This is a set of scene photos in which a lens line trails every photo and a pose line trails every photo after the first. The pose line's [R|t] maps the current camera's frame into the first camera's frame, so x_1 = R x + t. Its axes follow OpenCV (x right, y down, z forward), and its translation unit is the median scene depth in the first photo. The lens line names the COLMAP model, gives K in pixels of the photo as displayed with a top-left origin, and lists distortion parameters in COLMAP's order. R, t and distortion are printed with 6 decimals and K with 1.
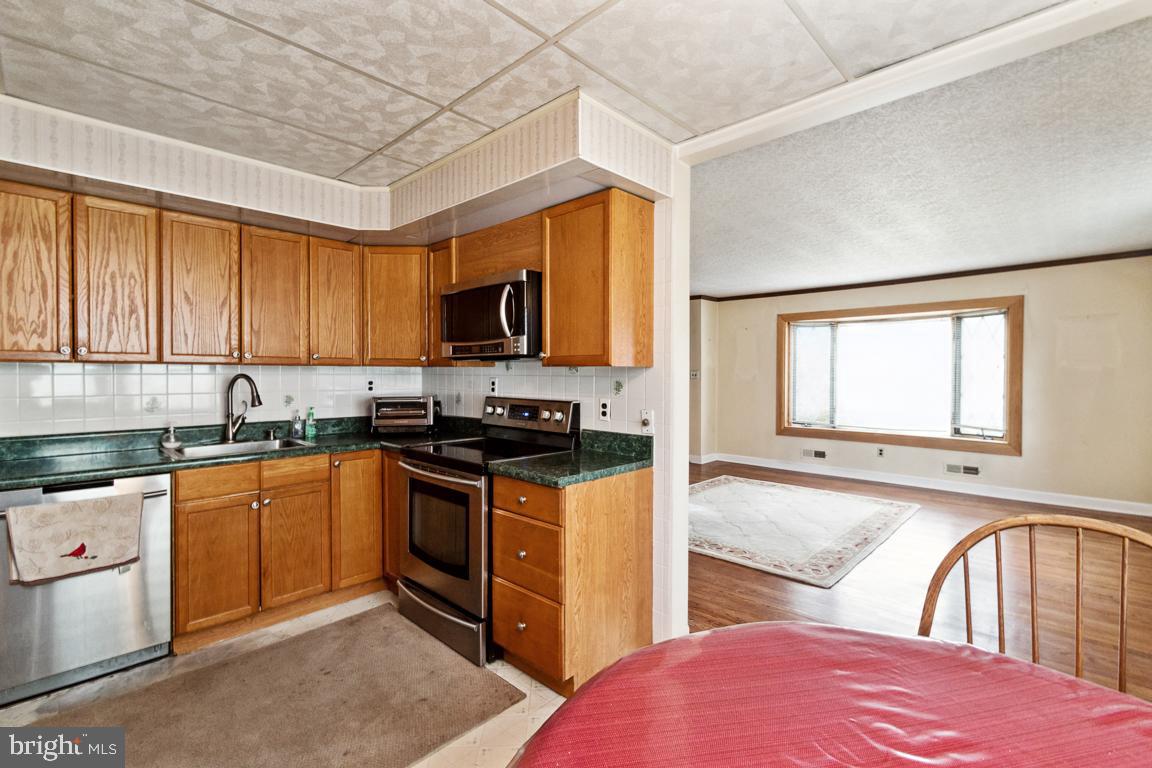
lens RADIAL K [[528.7, 0, 575.2], [0, 528.7, 382.0], [0, 0, 1]] dist [0.007362, -0.002784]
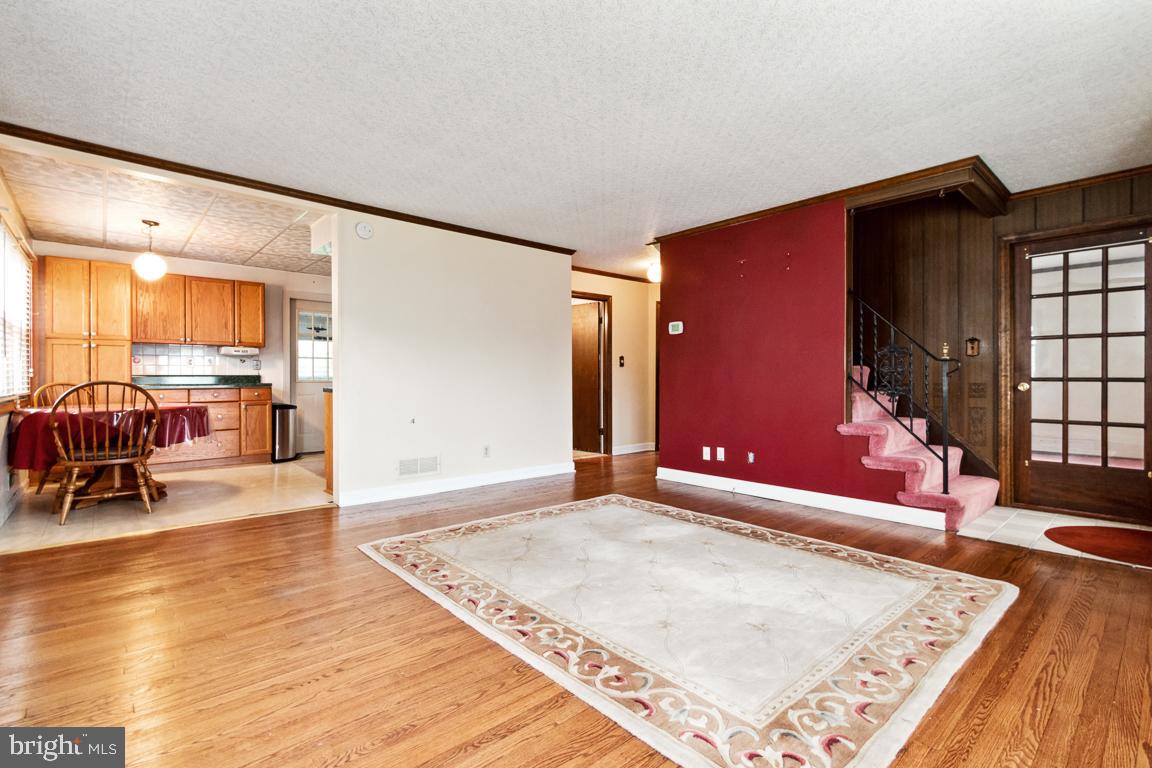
lens RADIAL K [[528.7, 0, 574.2], [0, 528.7, 381.9], [0, 0, 1]] dist [0.007362, -0.002784]
pose [[-0.086451, 0.001861, -0.996254, 0.759037], [-0.023991, 0.999704, 0.003949, 0.041151], [0.995967, 0.024243, -0.086381, 0.795995]]
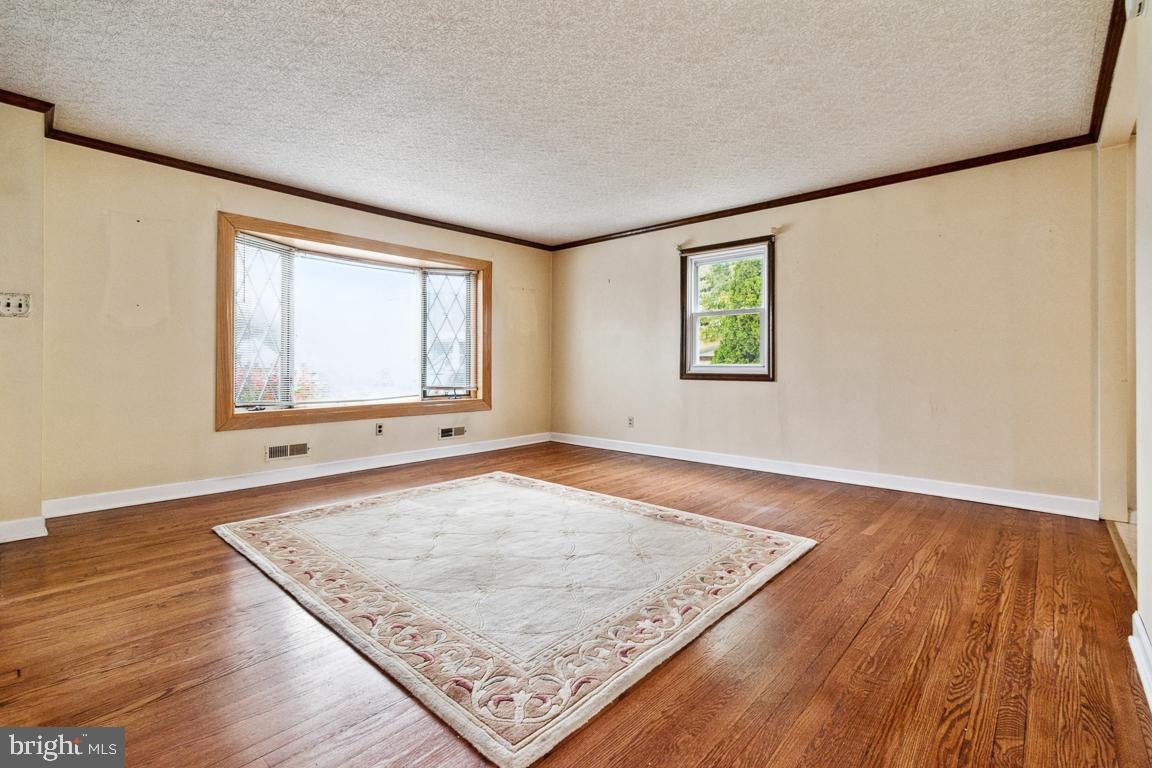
lens RADIAL K [[528.7, 0, 579.9], [0, 528.7, 370.1], [0, 0, 1]] dist [0.007362, -0.002784]
pose [[-0.025876, -0.014749, 0.999556, -0.214867], [0.018033, 0.999722, 0.015218, 0.042218], [-0.999502, 0.018419, -0.025603, 0.766436]]
